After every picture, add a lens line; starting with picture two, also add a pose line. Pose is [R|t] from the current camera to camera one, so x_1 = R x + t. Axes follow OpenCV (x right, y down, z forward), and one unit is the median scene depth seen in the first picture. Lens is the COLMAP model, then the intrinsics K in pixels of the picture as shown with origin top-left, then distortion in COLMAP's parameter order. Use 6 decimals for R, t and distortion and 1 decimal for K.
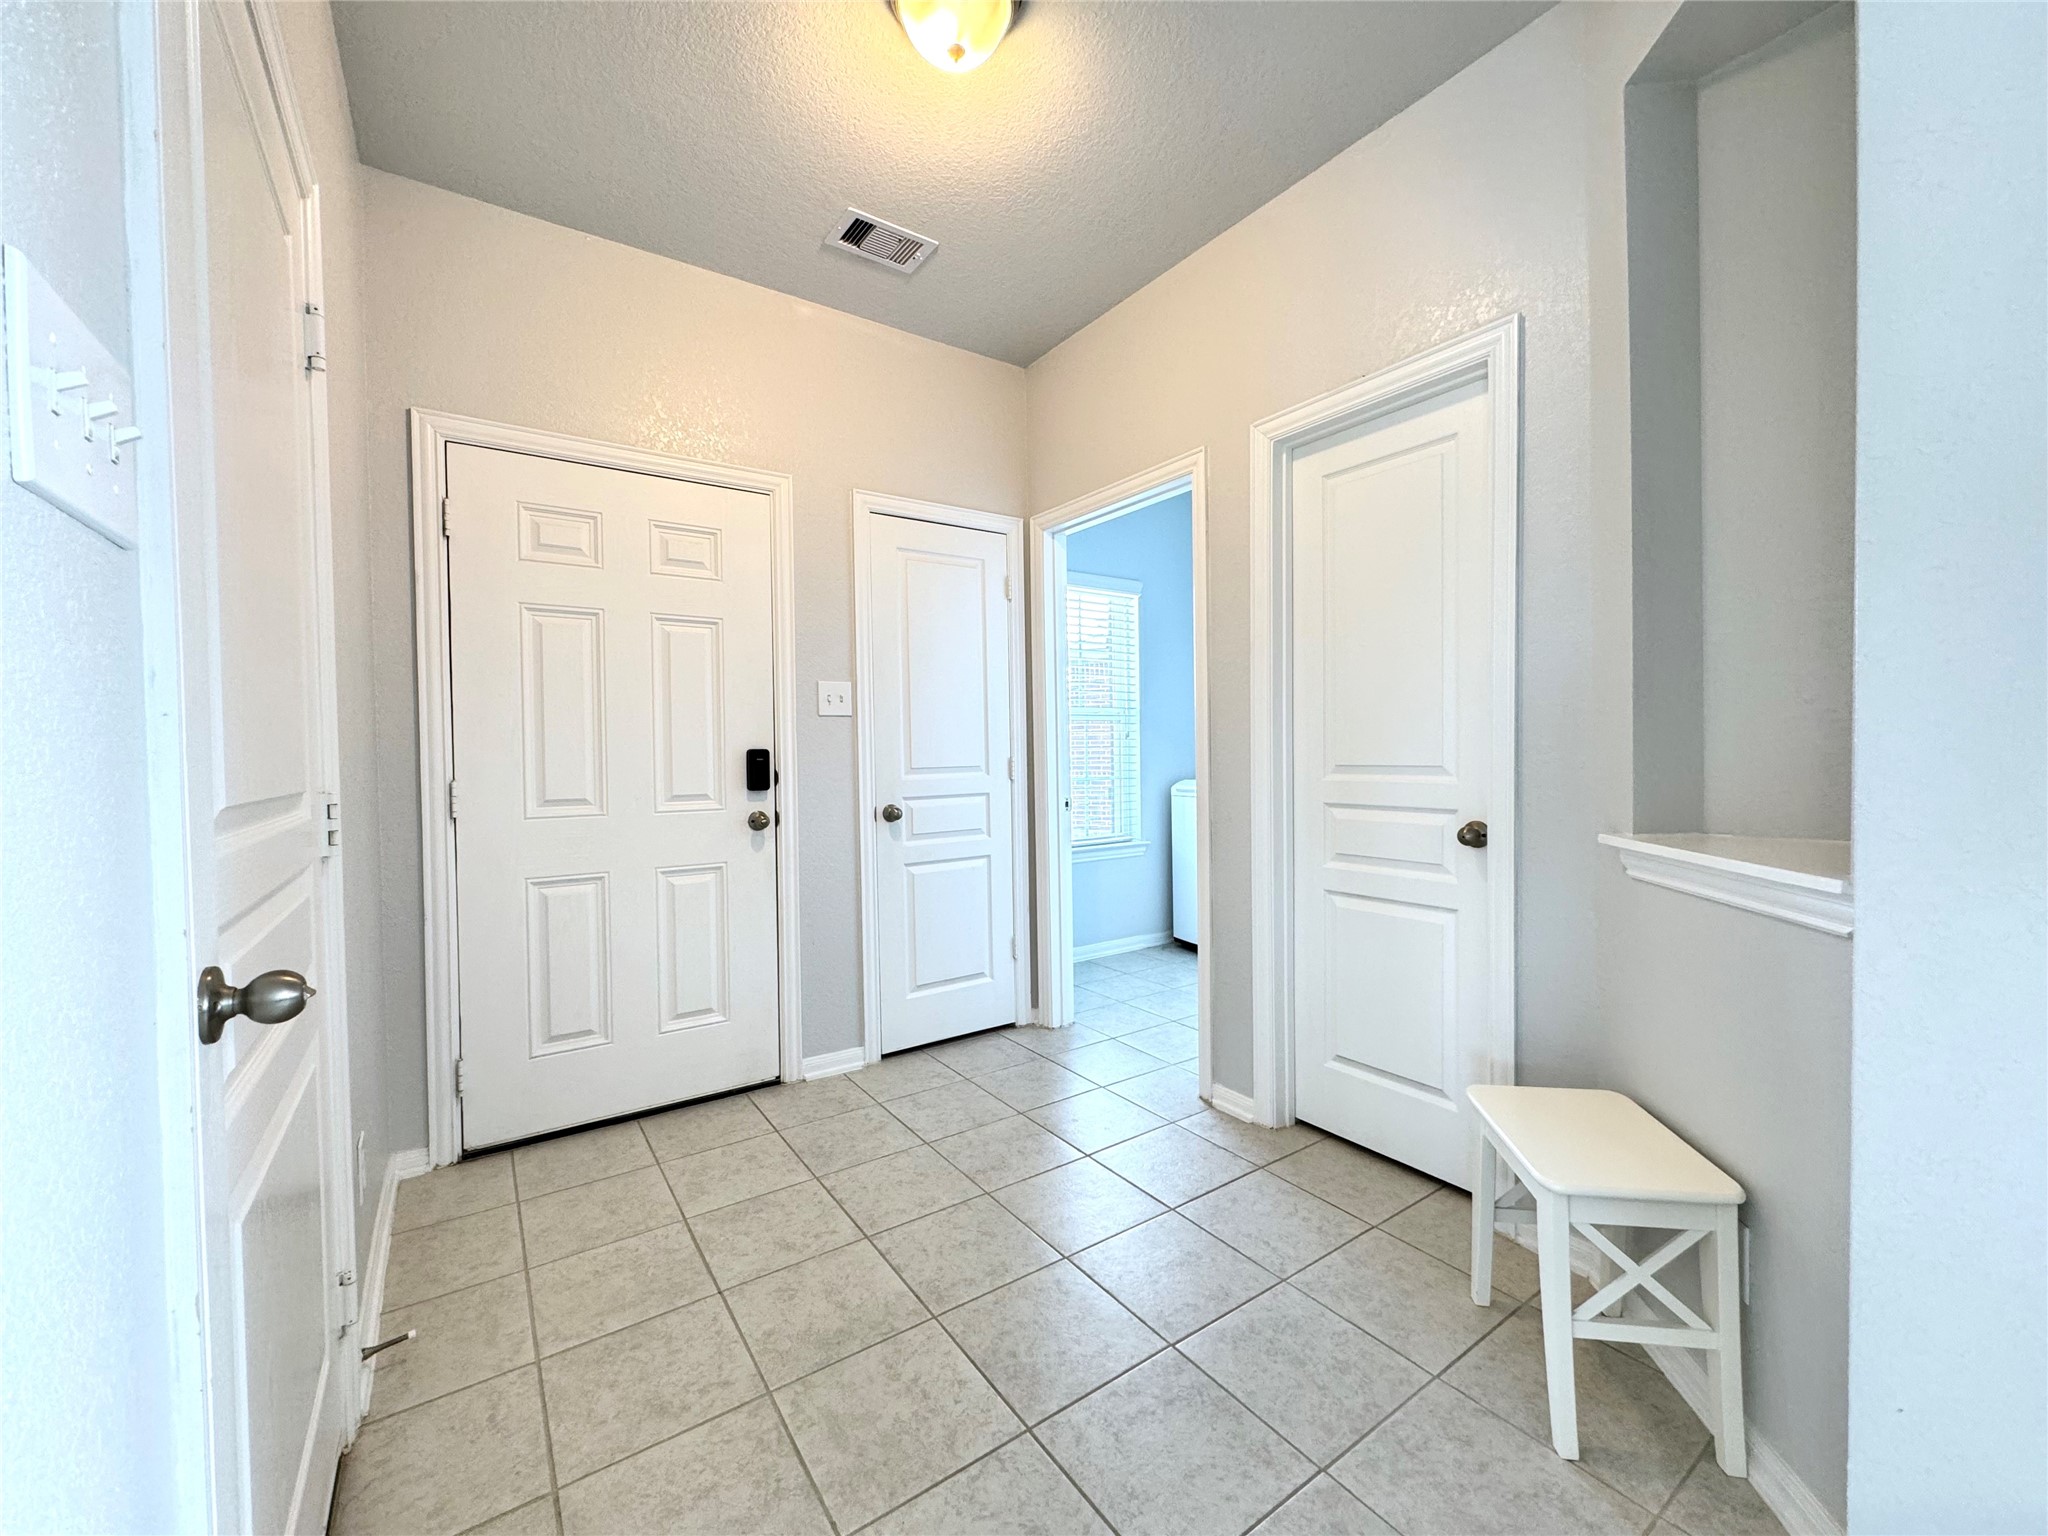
lens RADIAL K [[814.2, 0, 1026.4], [0, 814.2, 766.5], [0, 0, 1]] dist [-0.003329, -0.000019]
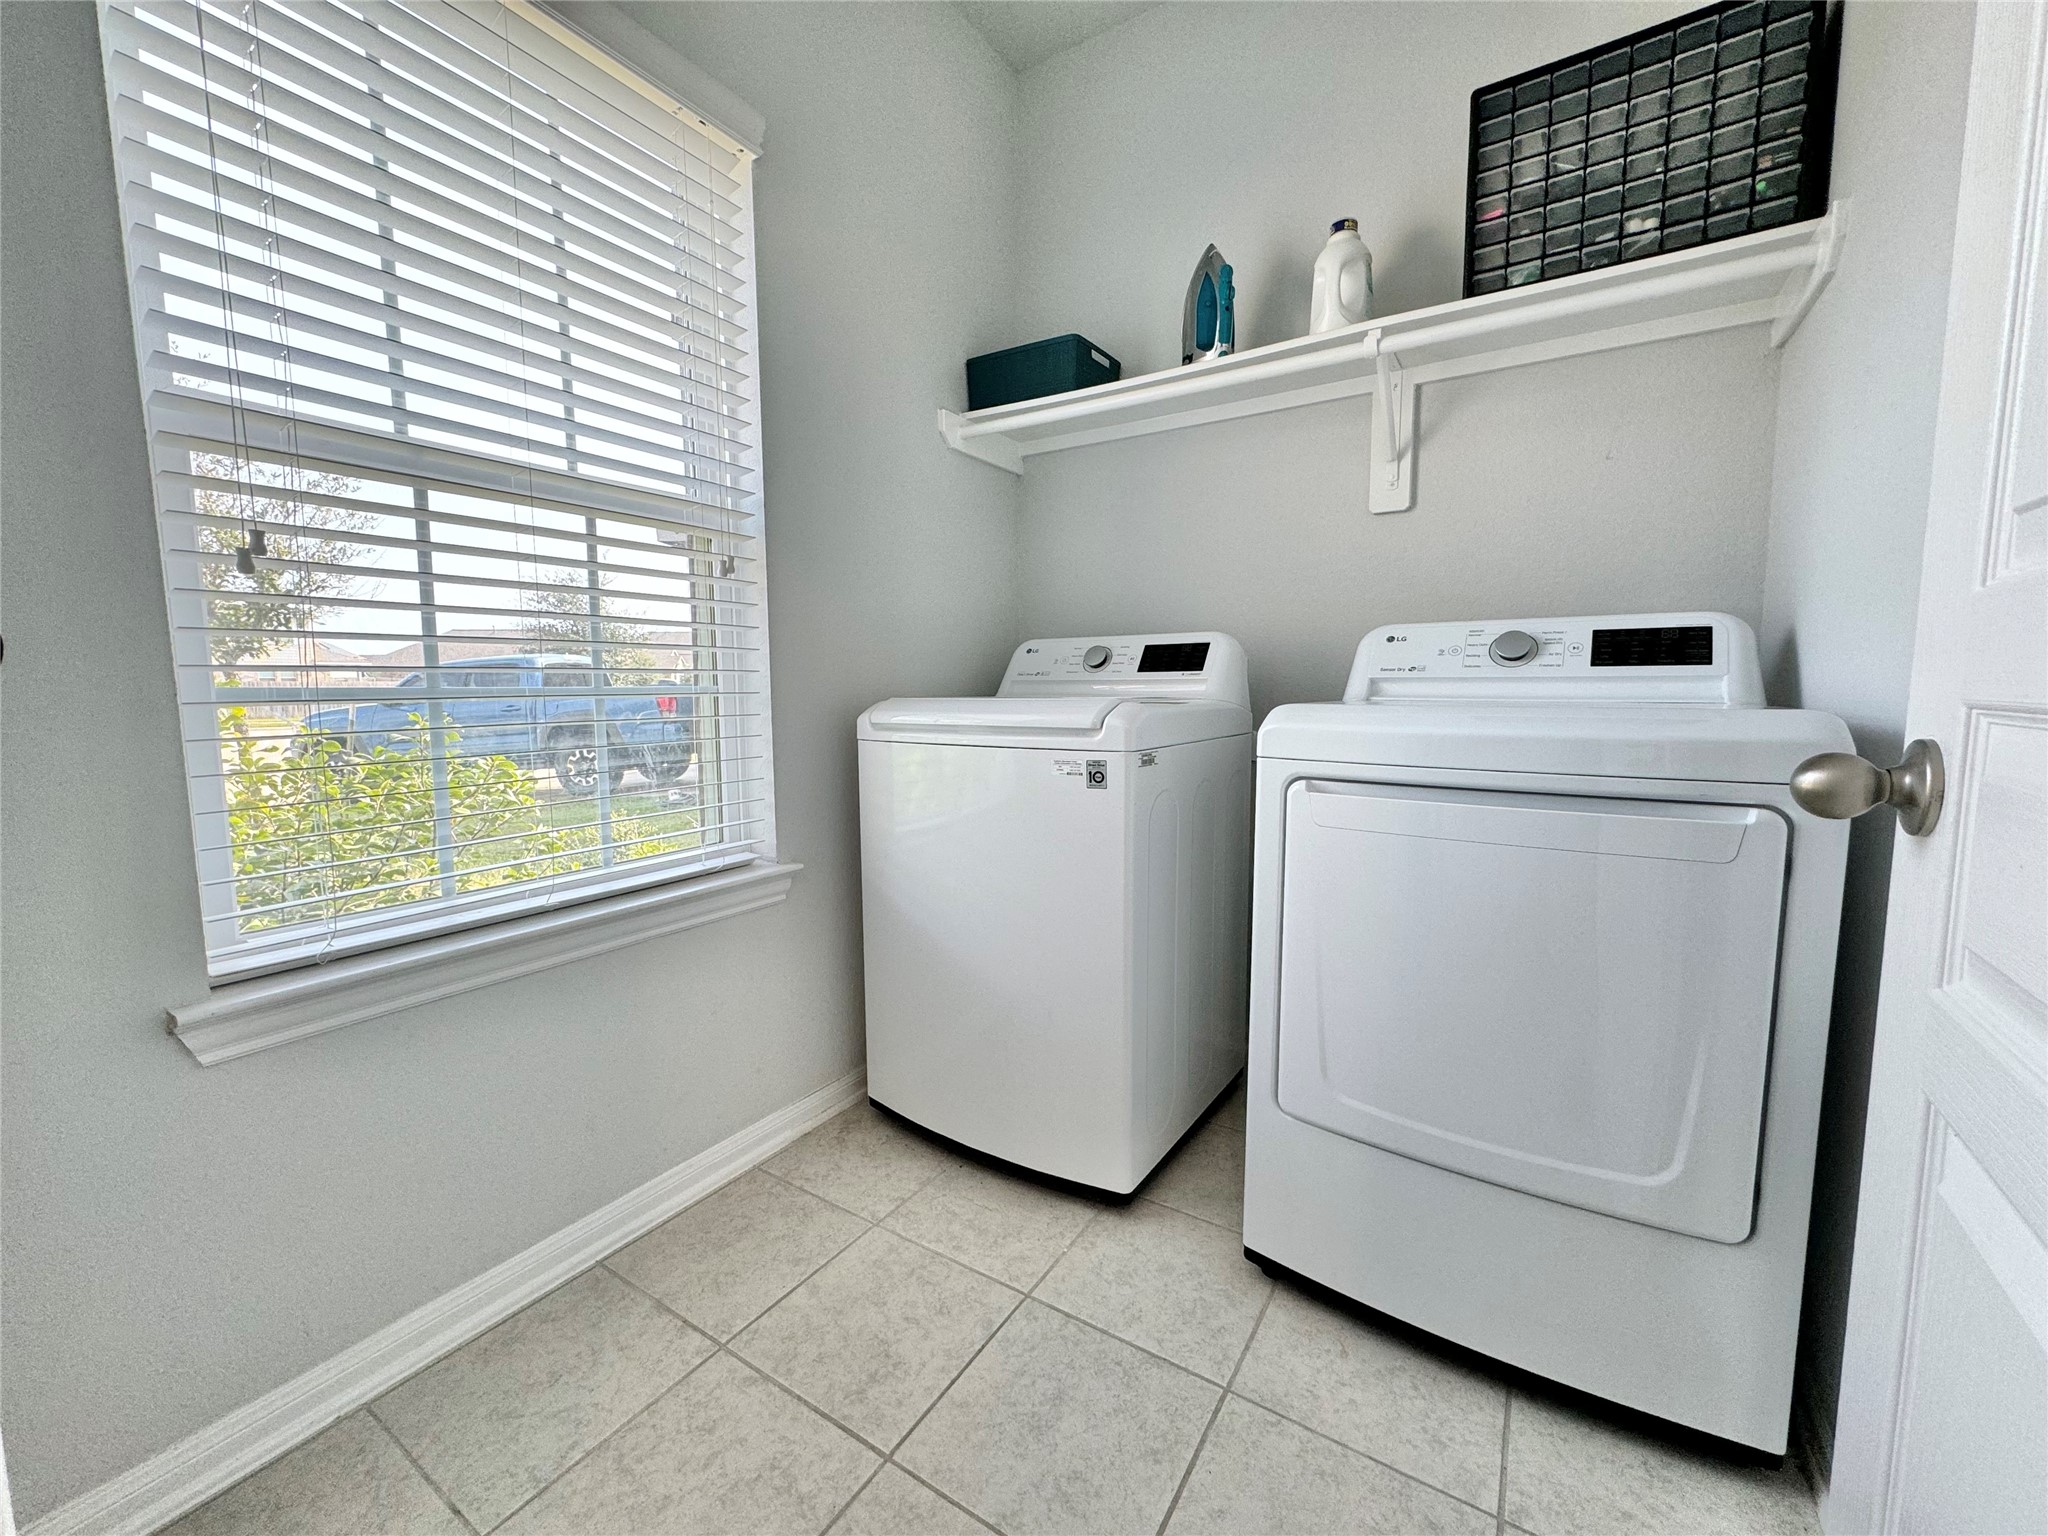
lens RADIAL K [[814.2, 0, 1028.1], [0, 814.2, 770.6], [0, 0, 1]] dist [-0.003329, -0.000019]
pose [[0.910841, -0.029368, 0.411712, 0.094038], [-0.002087, 0.997125, 0.075744, 0.021033], [-0.412752, -0.069850, 0.908161, 0.619281]]
